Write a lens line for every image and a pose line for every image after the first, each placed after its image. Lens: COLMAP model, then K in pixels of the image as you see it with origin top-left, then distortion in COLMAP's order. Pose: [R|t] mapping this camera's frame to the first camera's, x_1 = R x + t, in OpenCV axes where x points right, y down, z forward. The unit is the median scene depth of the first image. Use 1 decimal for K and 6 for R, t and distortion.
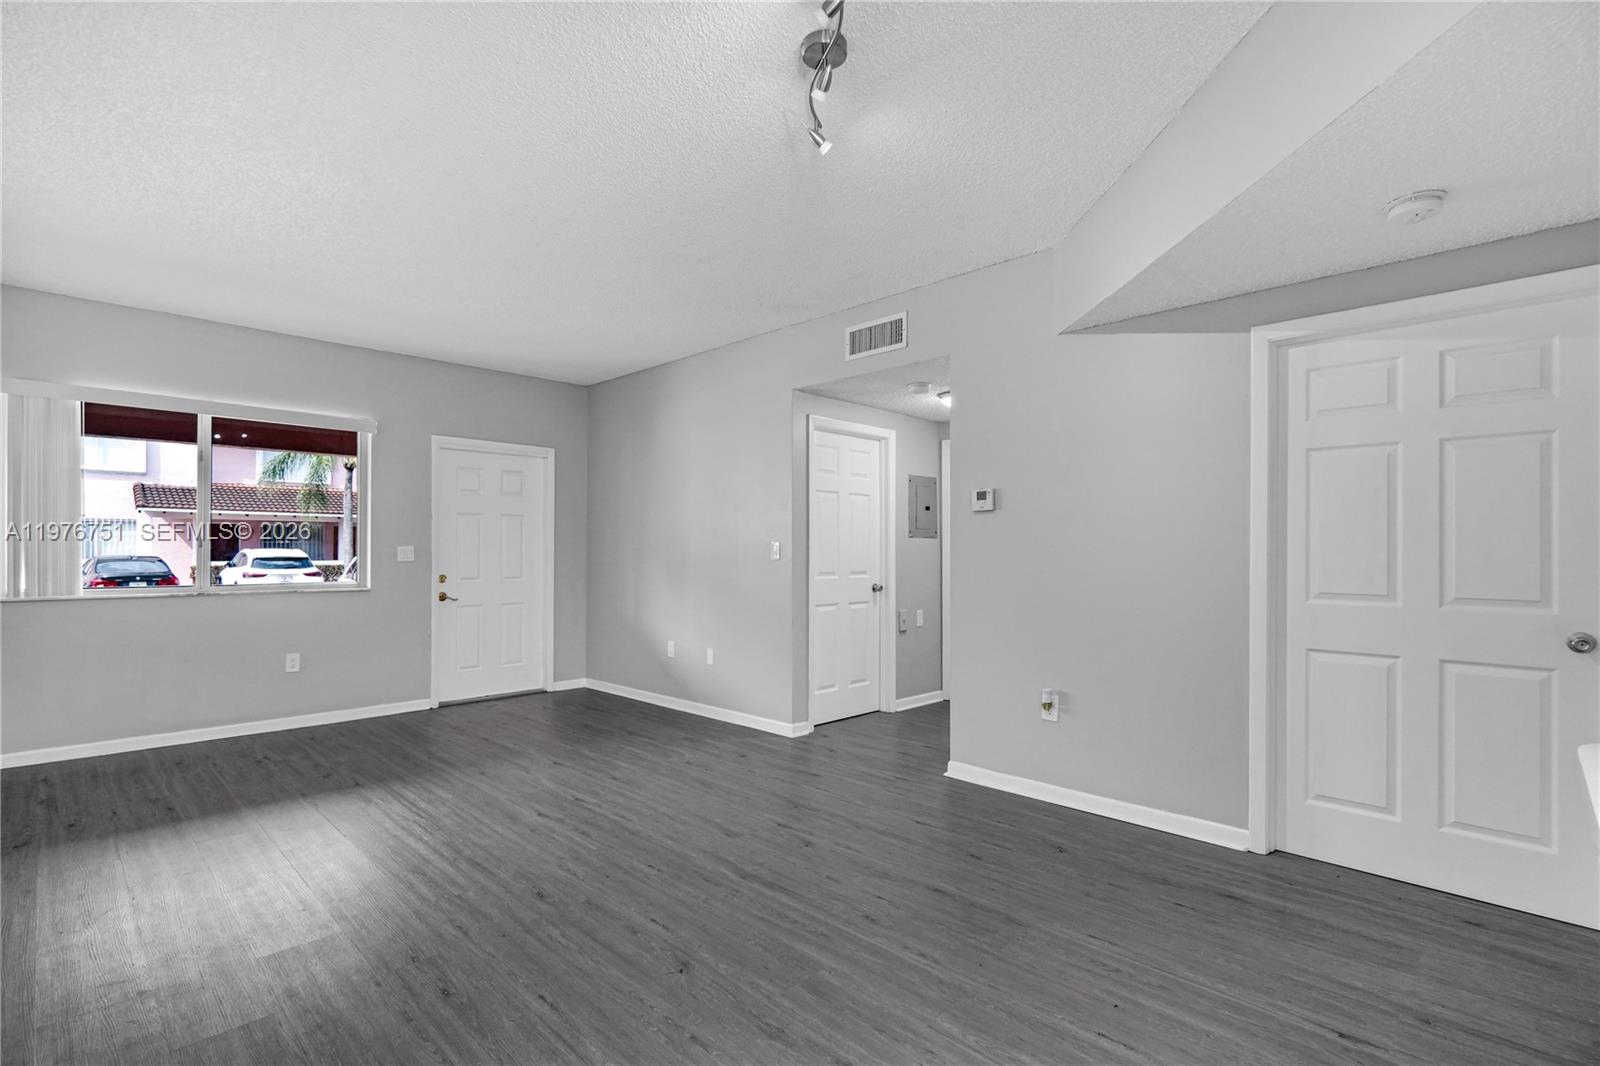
lens RADIAL K [[742.9, 0, 792.9], [0, 742.9, 545.3], [0, 0, 1]] dist [-0.011442, 0.001443]
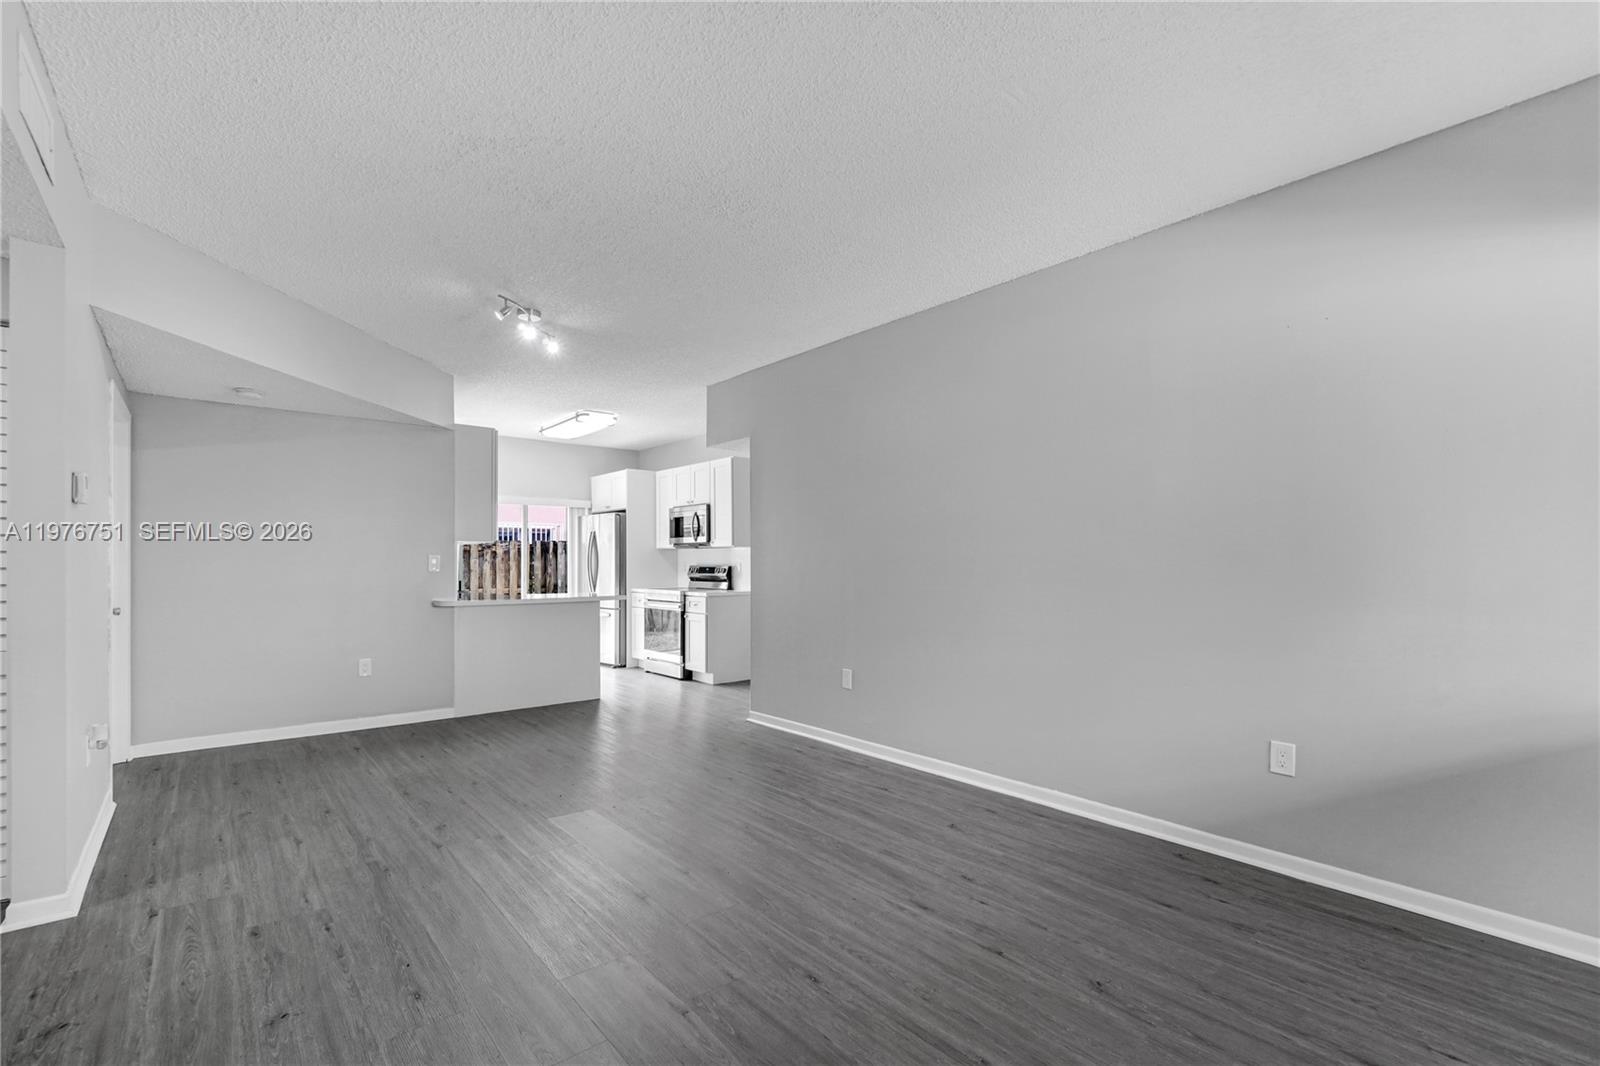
lens RADIAL K [[712.7, 0, 779.4], [0, 712.7, 548.4], [0, 0, 1]] dist [-0.004052, 0.000650]
pose [[-0.994272, -0.002590, 0.106849, -0.364714], [-0.005647, 0.999583, -0.028315, 0.009482], [-0.106731, -0.028756, -0.993872, 1.237058]]
